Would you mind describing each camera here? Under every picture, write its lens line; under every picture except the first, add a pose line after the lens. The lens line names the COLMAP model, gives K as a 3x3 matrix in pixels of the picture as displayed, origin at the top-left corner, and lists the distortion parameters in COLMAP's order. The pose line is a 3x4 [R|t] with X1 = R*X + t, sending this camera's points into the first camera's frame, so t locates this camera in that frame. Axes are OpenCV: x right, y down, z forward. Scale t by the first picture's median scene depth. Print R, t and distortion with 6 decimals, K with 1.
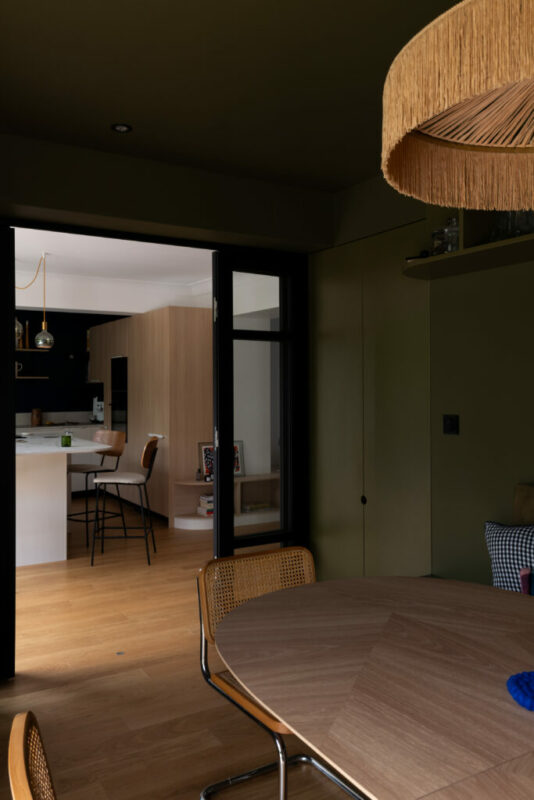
lens RADIAL K [[674.0, 0, 266.9], [0, 674.0, 386.4], [0, 0, 1]] dist [0.008088, 0.004319]
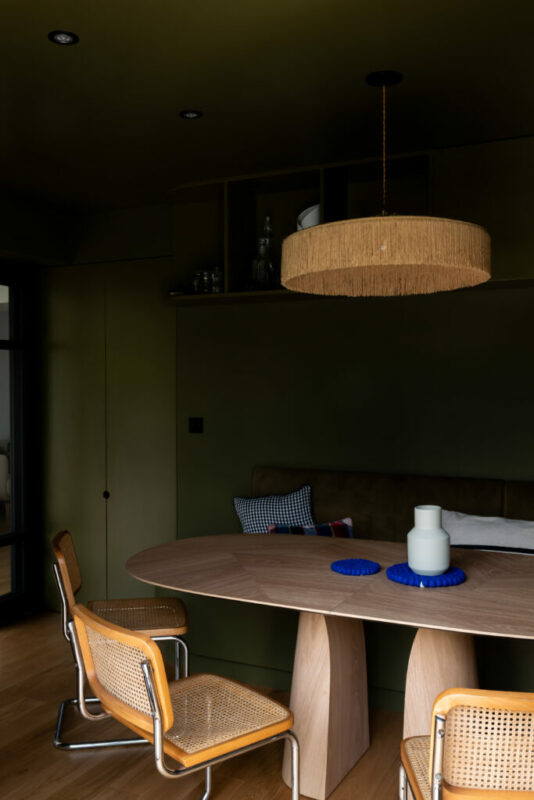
lens RADIAL K [[767.6, 0, 267.0], [0, 767.6, 400.0], [0, 0, 1]] dist [-0.002474, -0.001696]
pose [[0.839208, -0.008078, 0.543751, -0.328844], [-0.002438, 0.999824, 0.018616, -0.014358], [-0.543805, -0.016948, 0.839040, -0.221420]]
